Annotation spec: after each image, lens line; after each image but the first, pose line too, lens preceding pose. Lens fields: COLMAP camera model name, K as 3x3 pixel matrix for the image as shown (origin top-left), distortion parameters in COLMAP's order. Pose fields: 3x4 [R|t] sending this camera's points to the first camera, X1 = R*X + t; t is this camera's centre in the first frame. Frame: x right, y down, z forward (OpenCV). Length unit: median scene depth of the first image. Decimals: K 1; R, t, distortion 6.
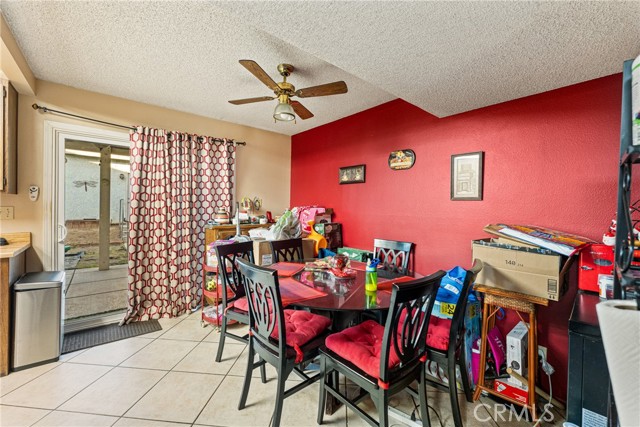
lens RADIAL K [[259.1, 0, 316.6], [0, 259.1, 209.9], [0, 0, 1]] dist [-0.001561, -0.000186]
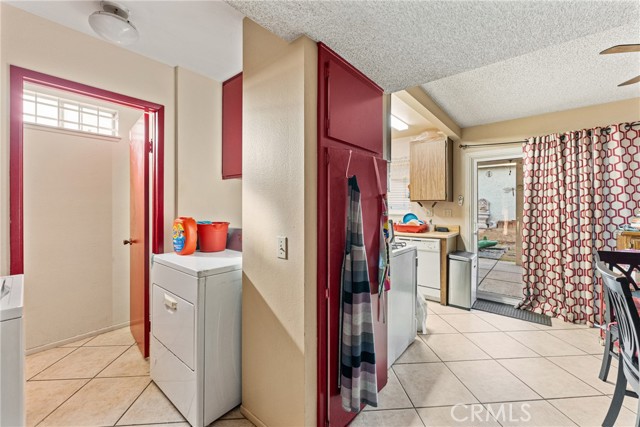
lens RADIAL K [[259.1, 0, 317.5], [0, 259.1, 207.6], [0, 0, 1]] dist [-0.001561, -0.000186]
pose [[0.158095, -0.014124, -0.987323, 0.271231], [-0.008294, 0.999843, -0.015631, 0.007465], [0.987389, 0.010660, 0.157953, -0.094300]]
